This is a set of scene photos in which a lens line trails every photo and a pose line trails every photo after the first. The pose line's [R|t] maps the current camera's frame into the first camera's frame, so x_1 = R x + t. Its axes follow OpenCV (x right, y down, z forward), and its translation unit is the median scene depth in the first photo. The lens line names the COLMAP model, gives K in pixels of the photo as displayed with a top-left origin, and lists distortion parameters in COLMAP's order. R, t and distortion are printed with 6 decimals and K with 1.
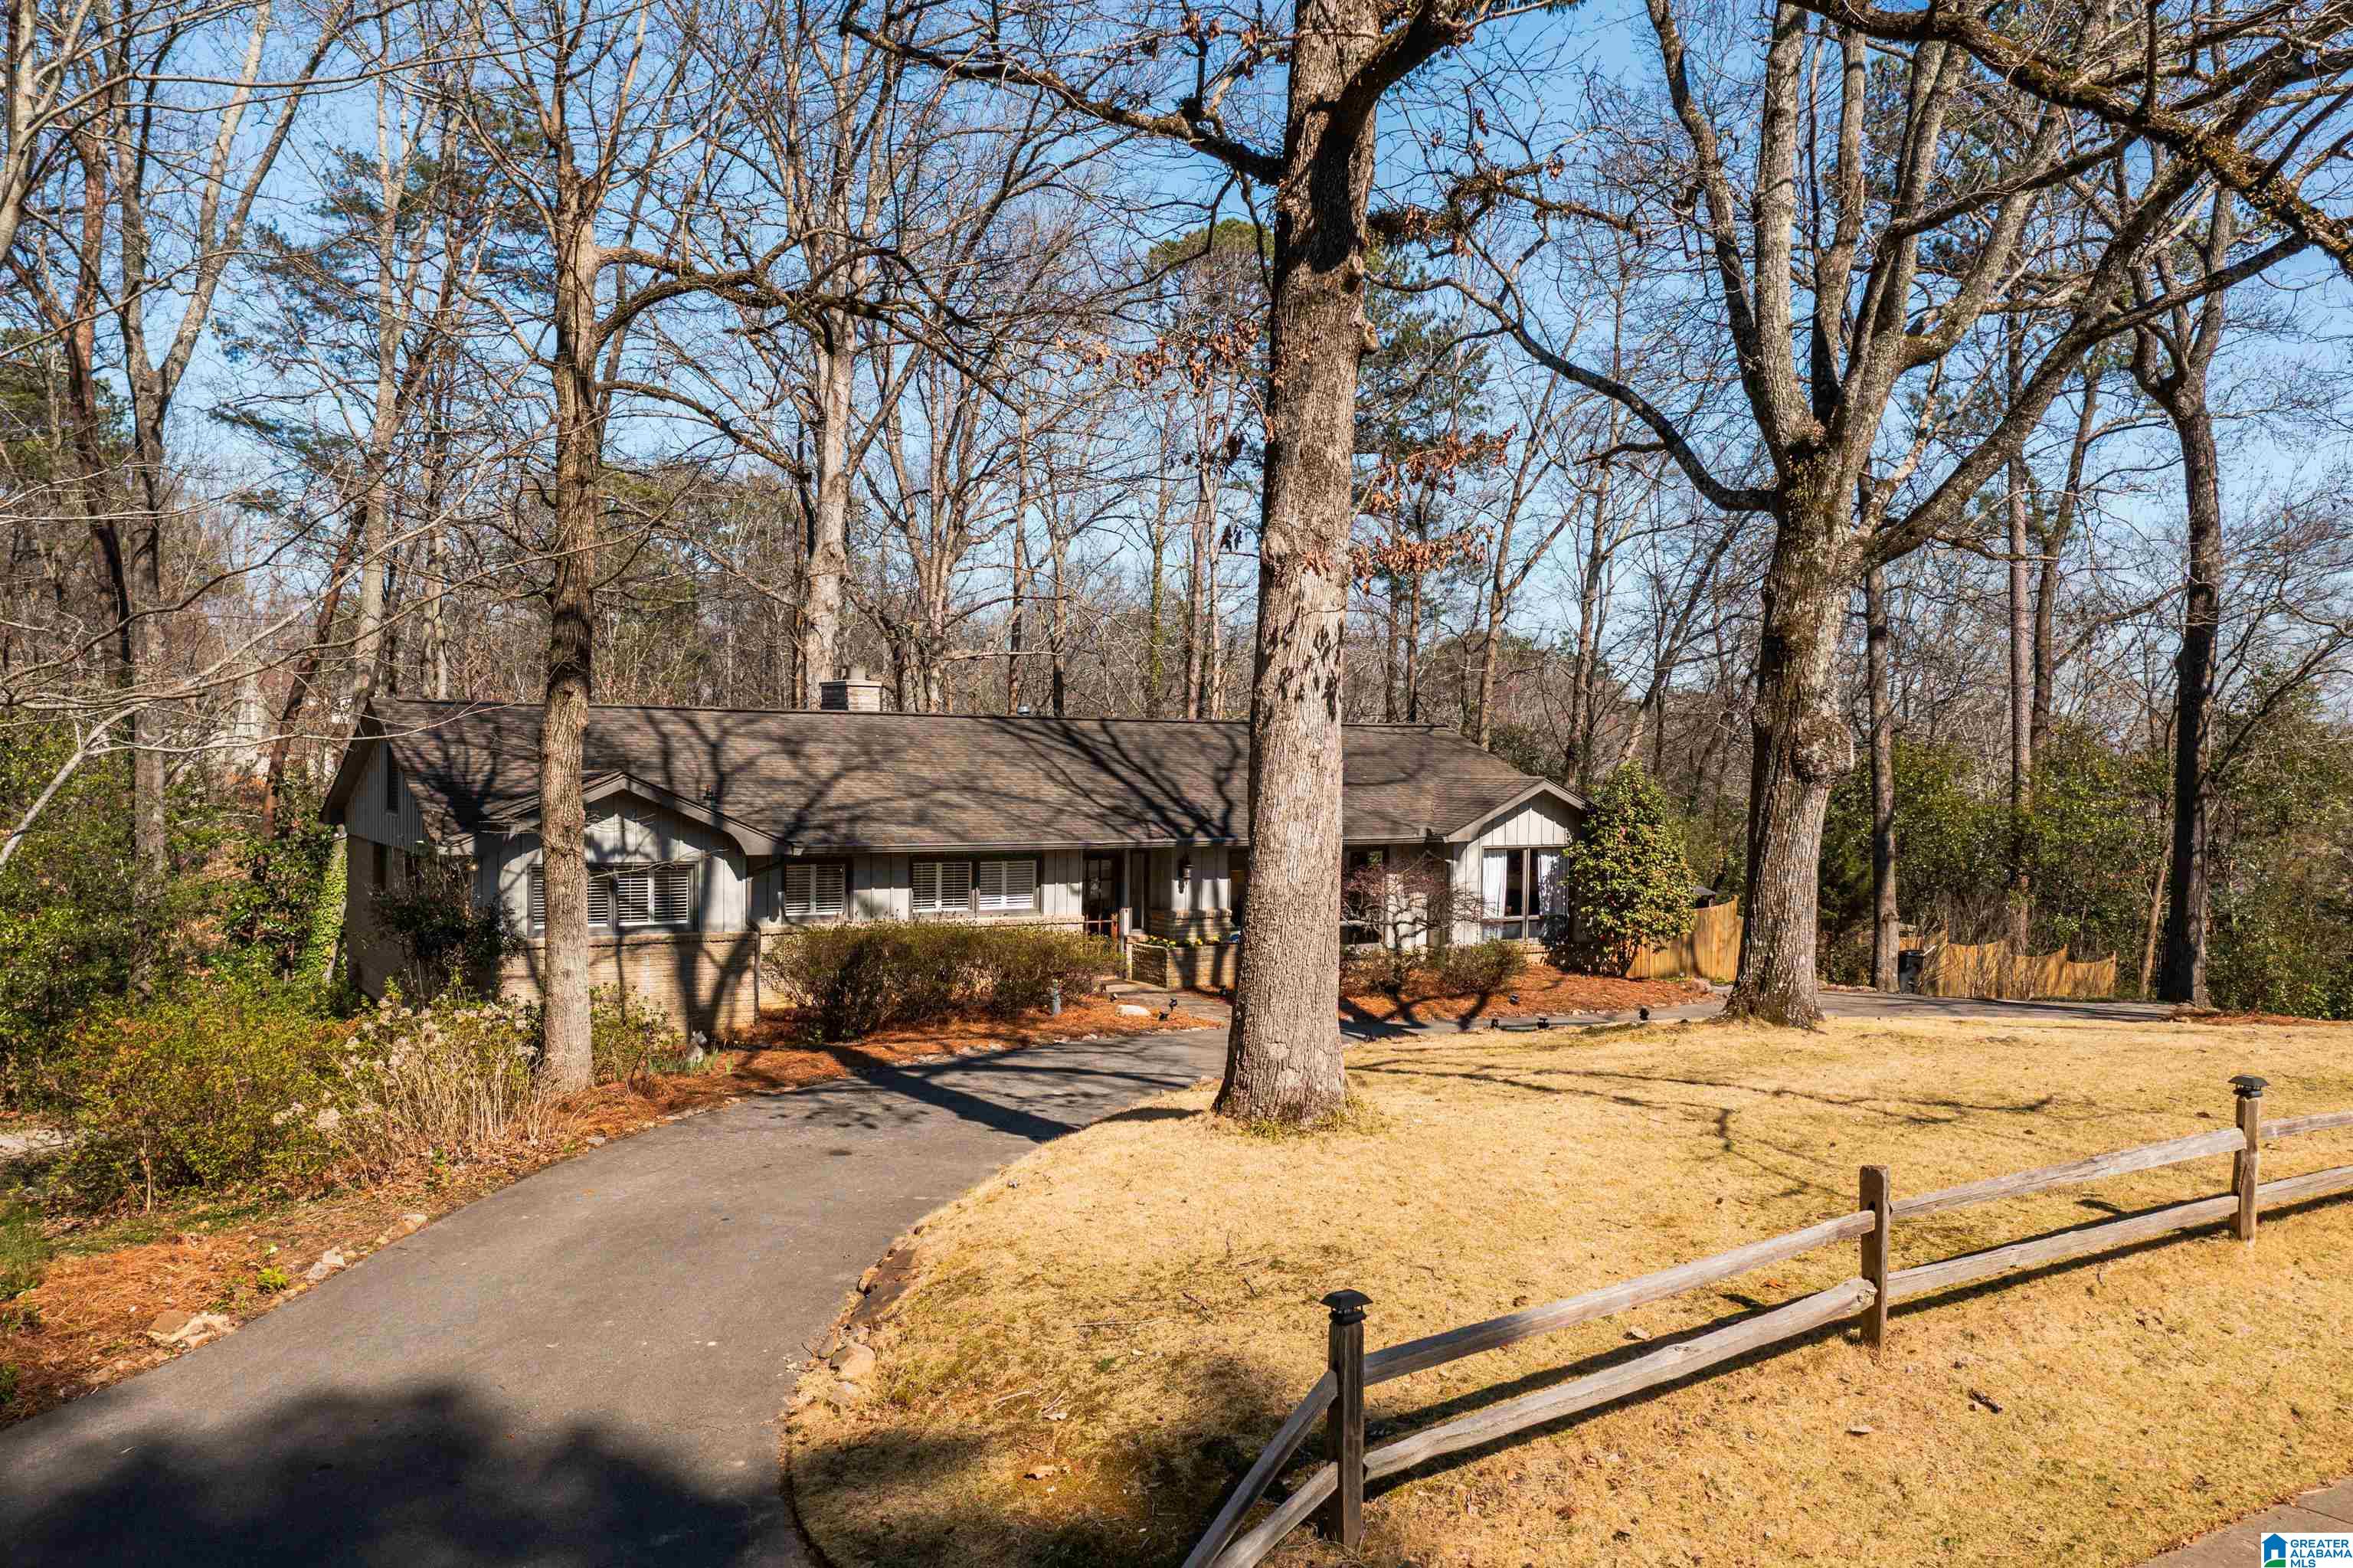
lens RADIAL K [[1609.0, 0, 1261.0], [0, 1609.0, 776.7], [0, 0, 1]] dist [-0.009550, -0.001685]
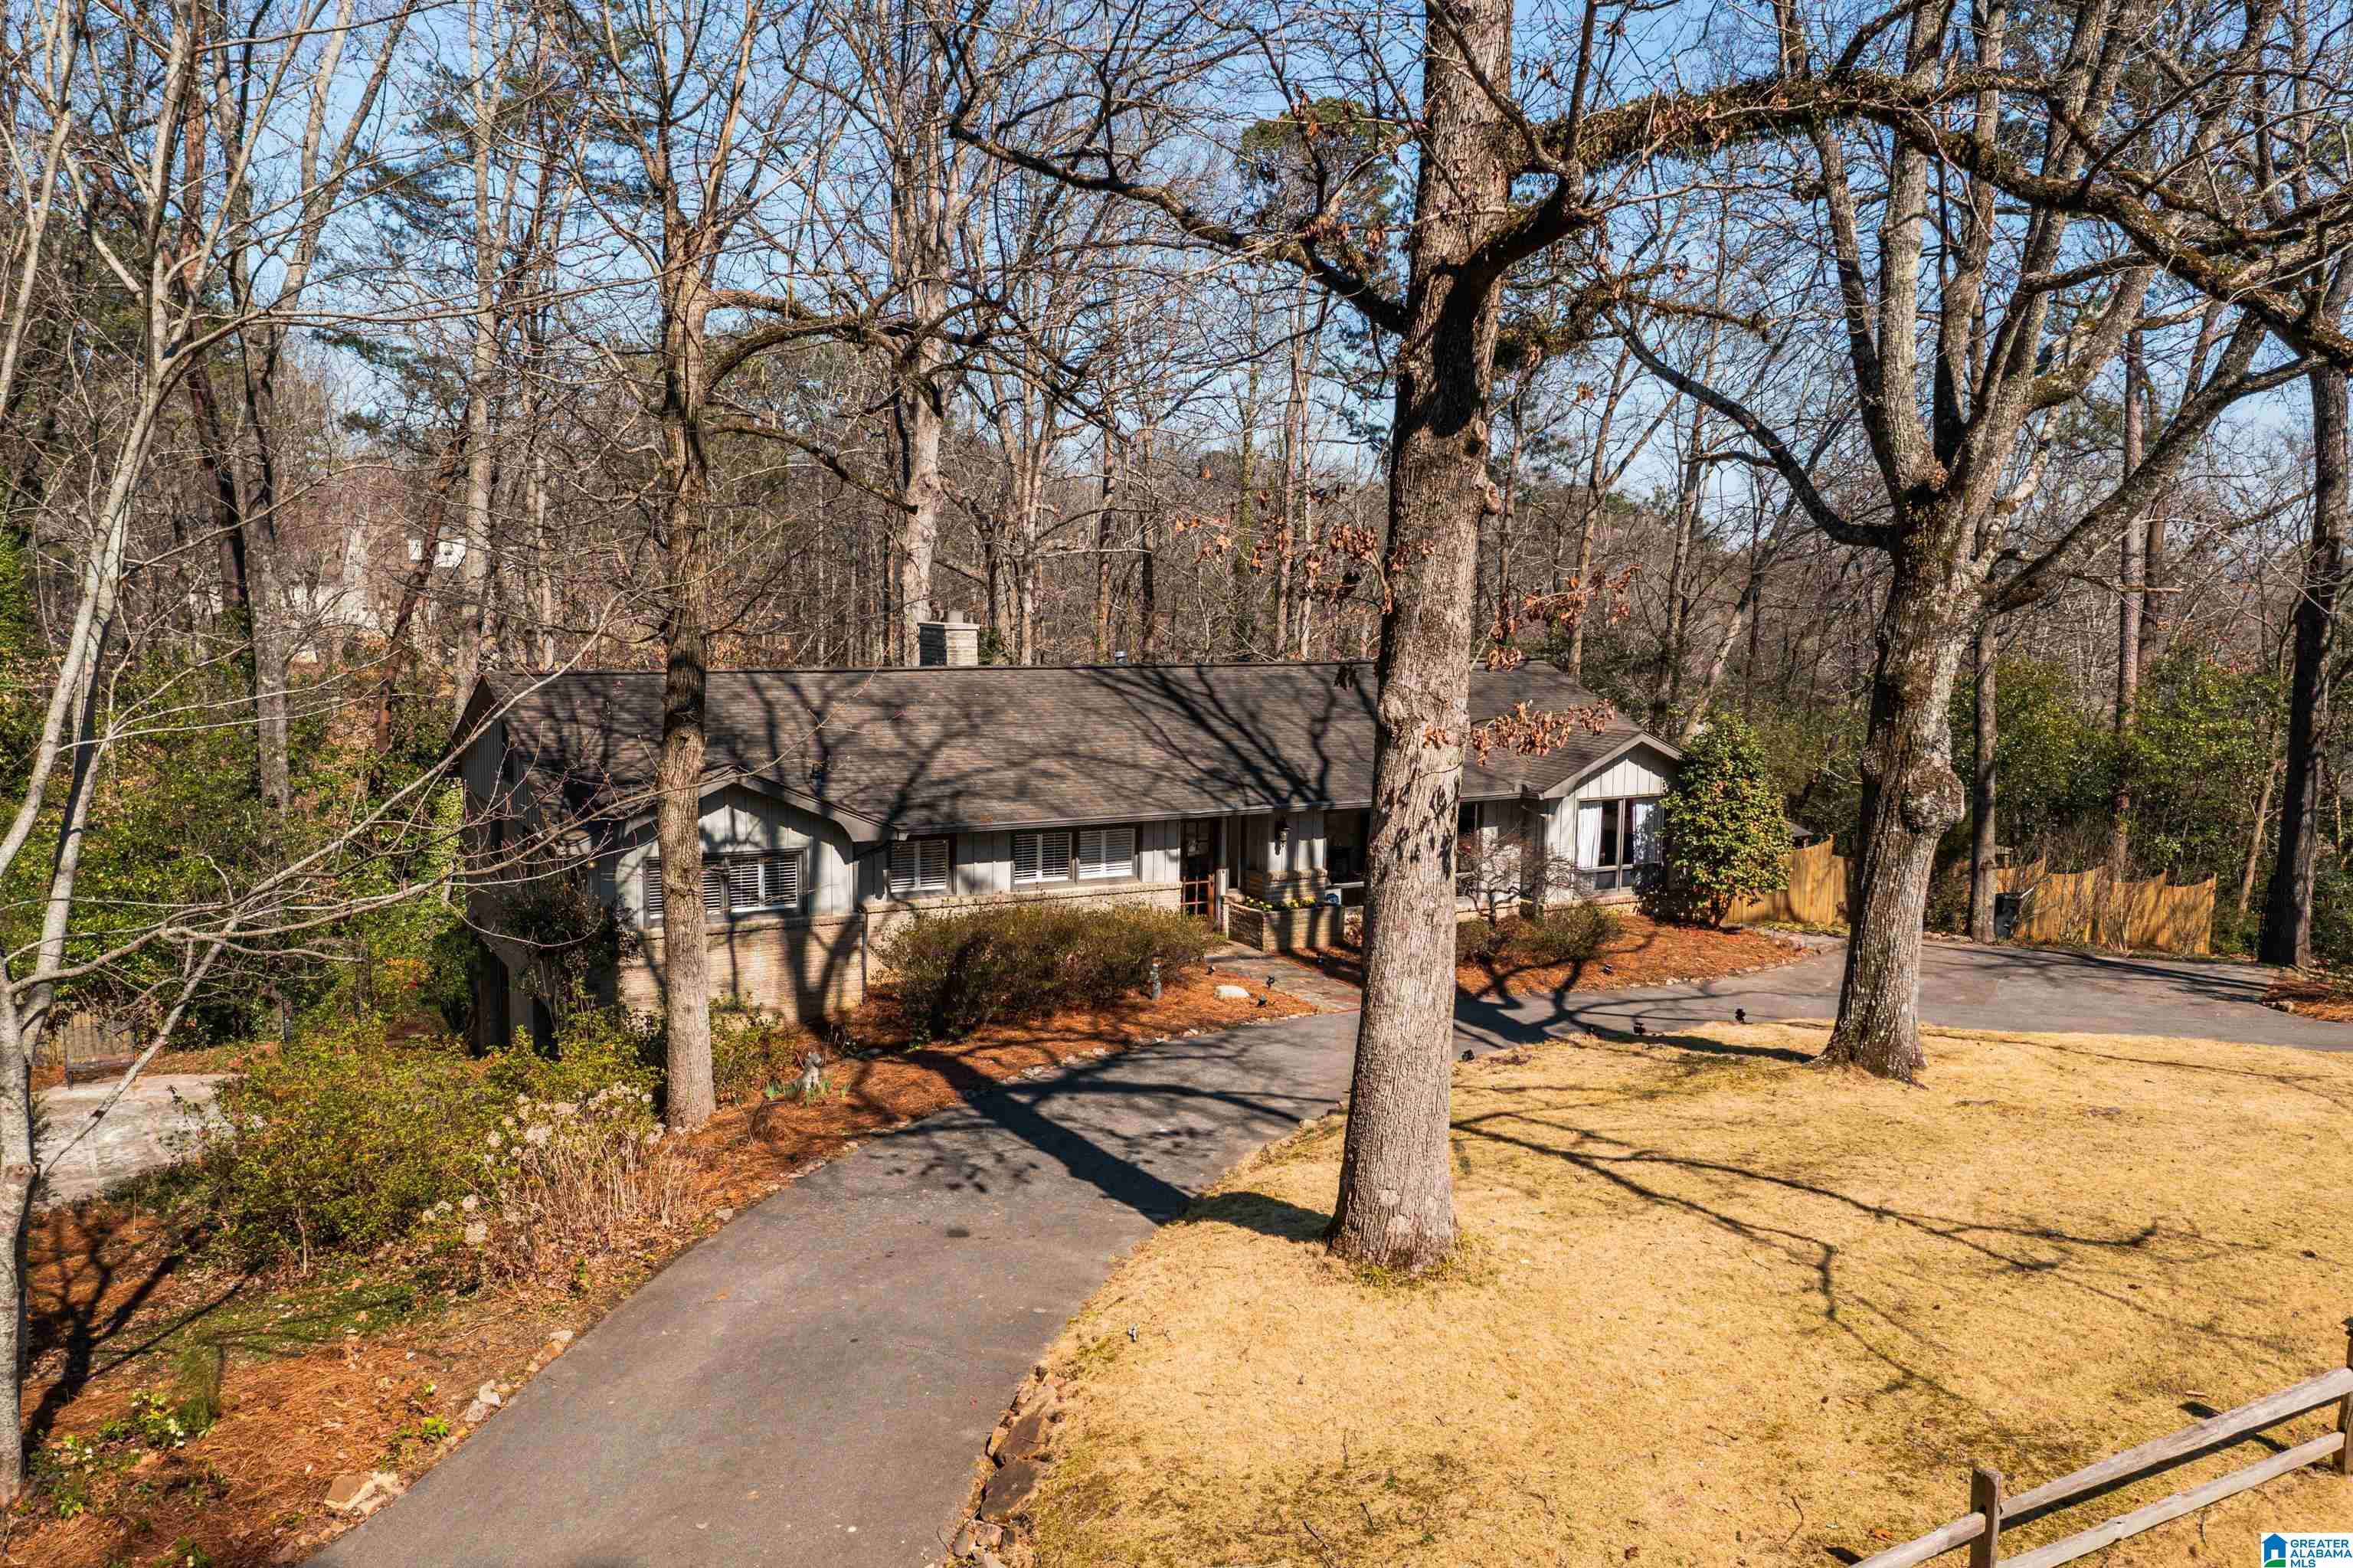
lens RADIAL K [[1611.0, 0, 1287.6], [0, 1611.0, 729.0], [0, 0, 1]] dist [-0.012195, -0.001609]
pose [[0.999316, 0.009574, -0.035720, -0.009749], [-0.007061, 0.997536, 0.069806, -0.095413], [0.036300, -0.069506, 0.996921, 0.000340]]
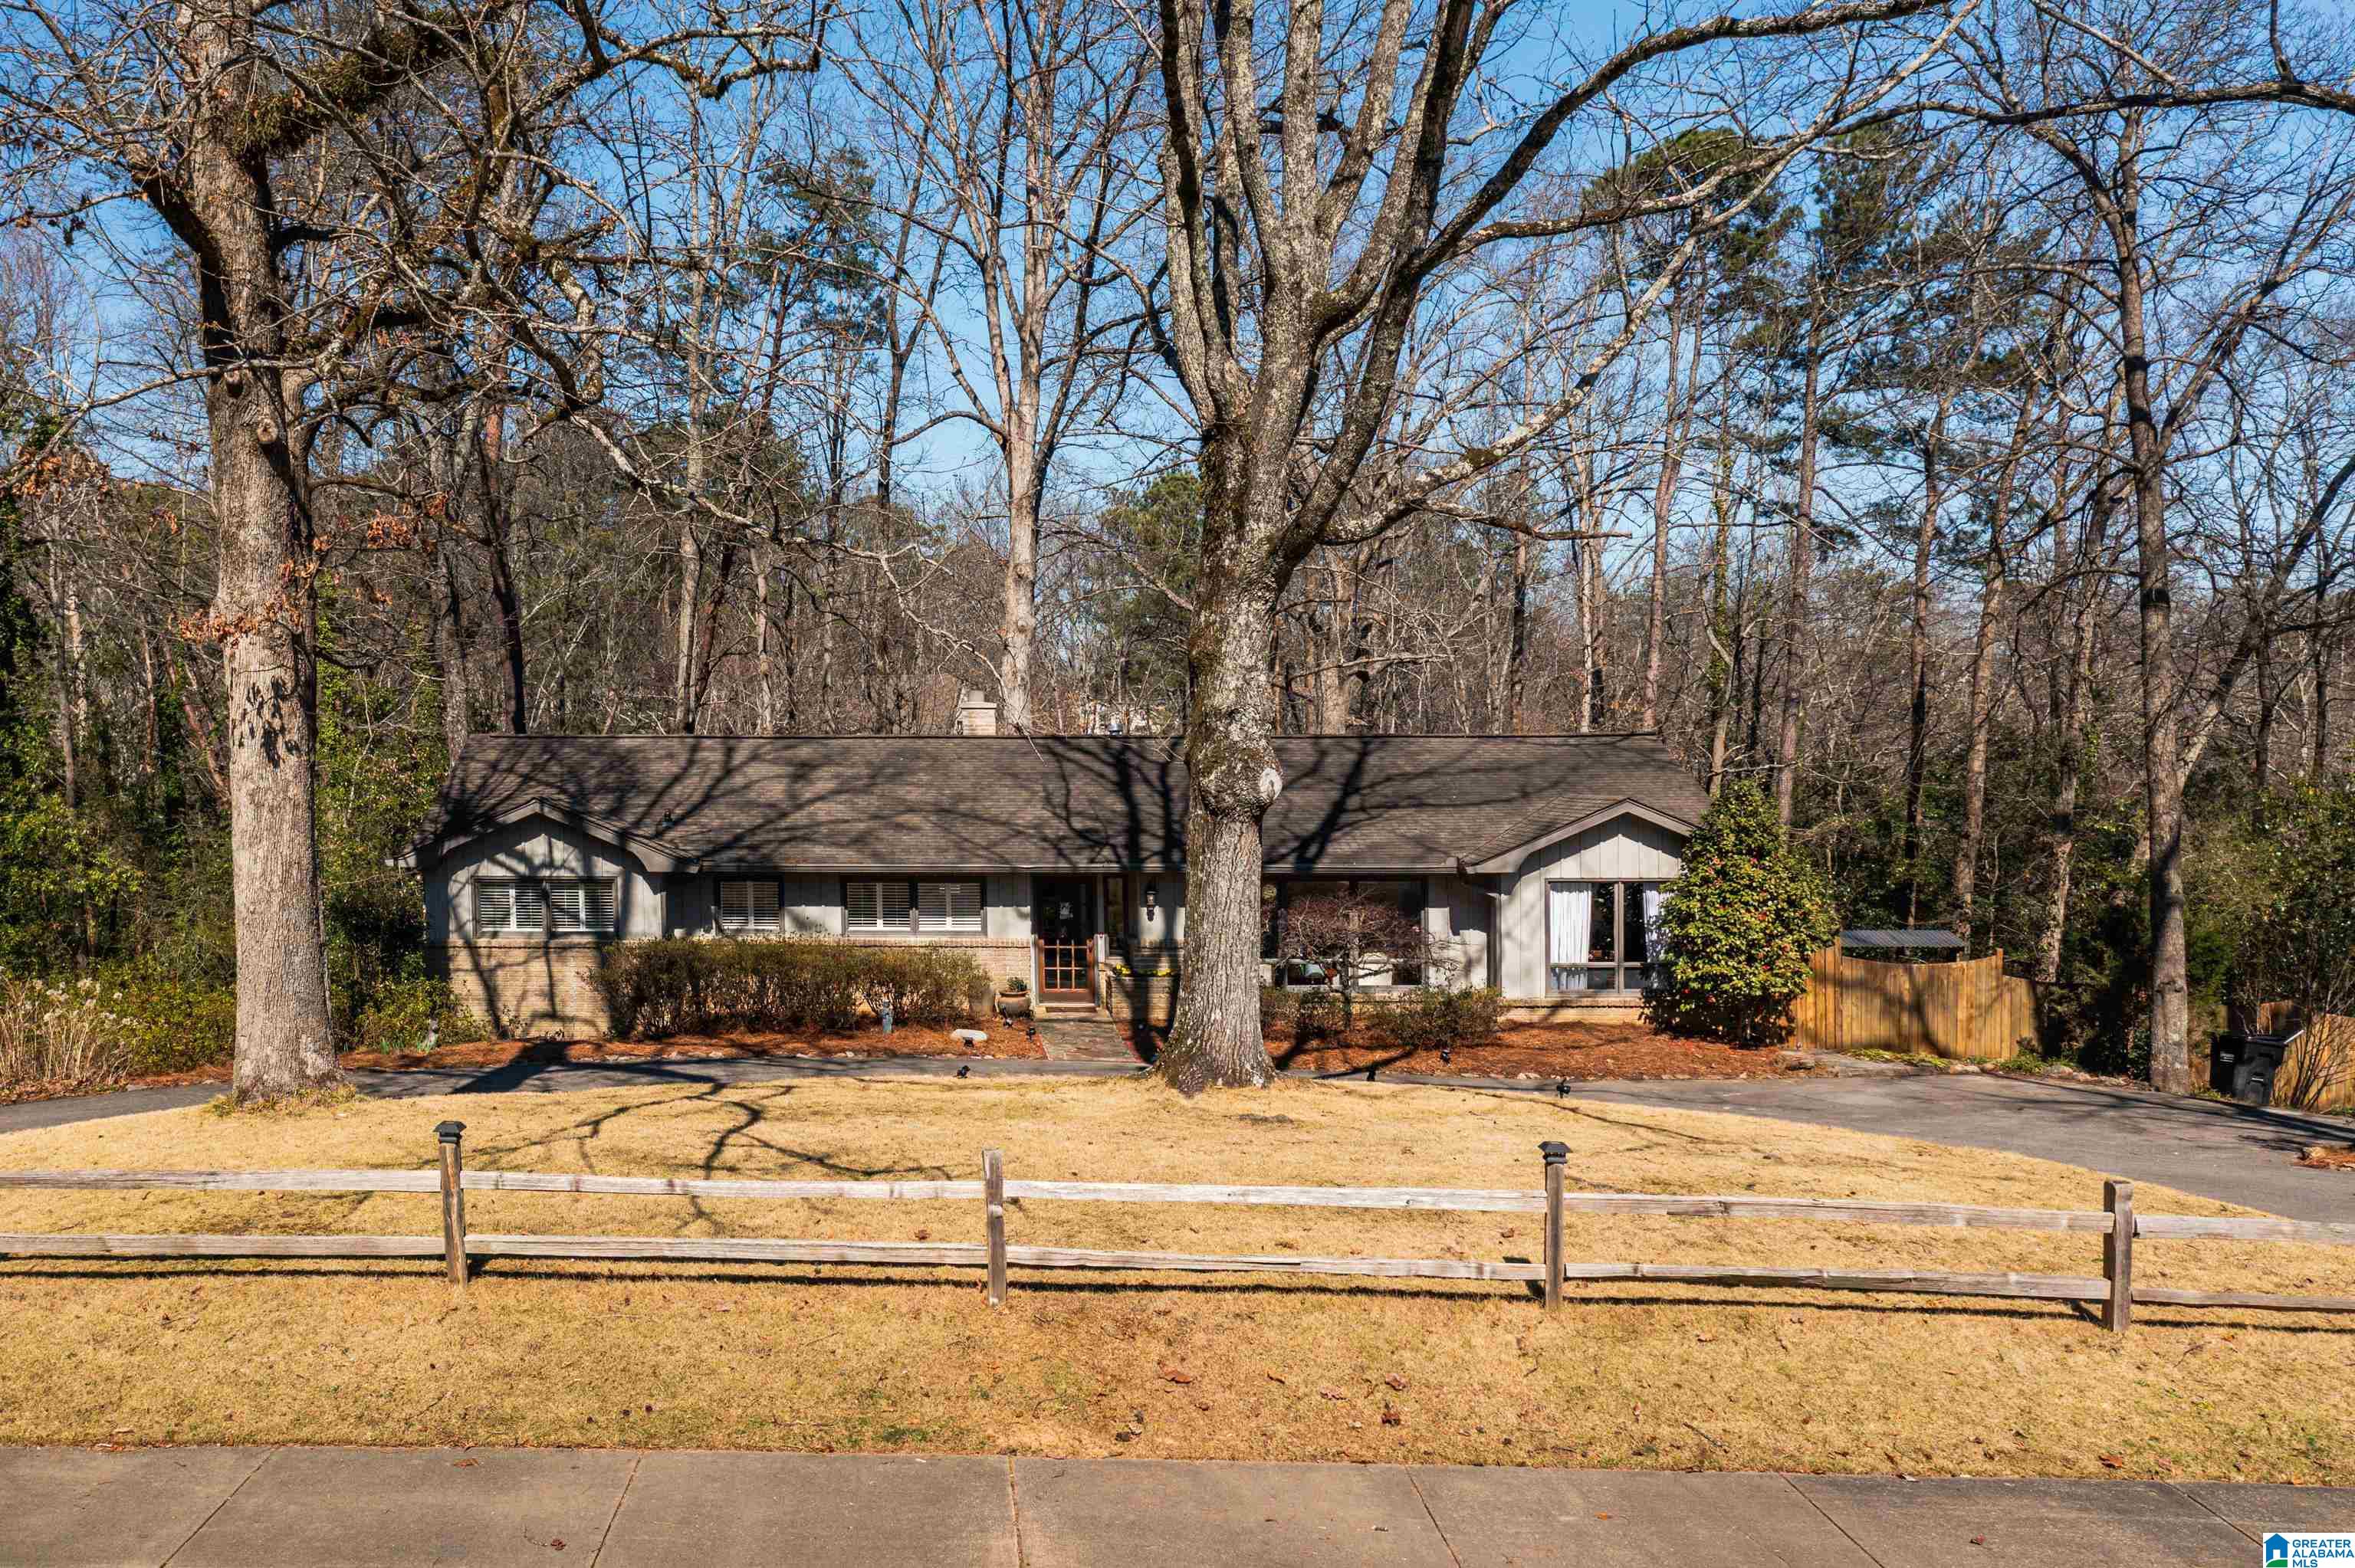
lens RADIAL K [[1832.3, 0, 1173.3], [0, 1832.3, 780.4], [0, 0, 1]] dist [-0.016722, -0.002734]
pose [[0.868236, -0.005877, -0.496117, 0.623414], [0.003719, 0.999979, -0.005336, -0.006163], [0.496138, 0.002788, 0.868239, 0.079328]]
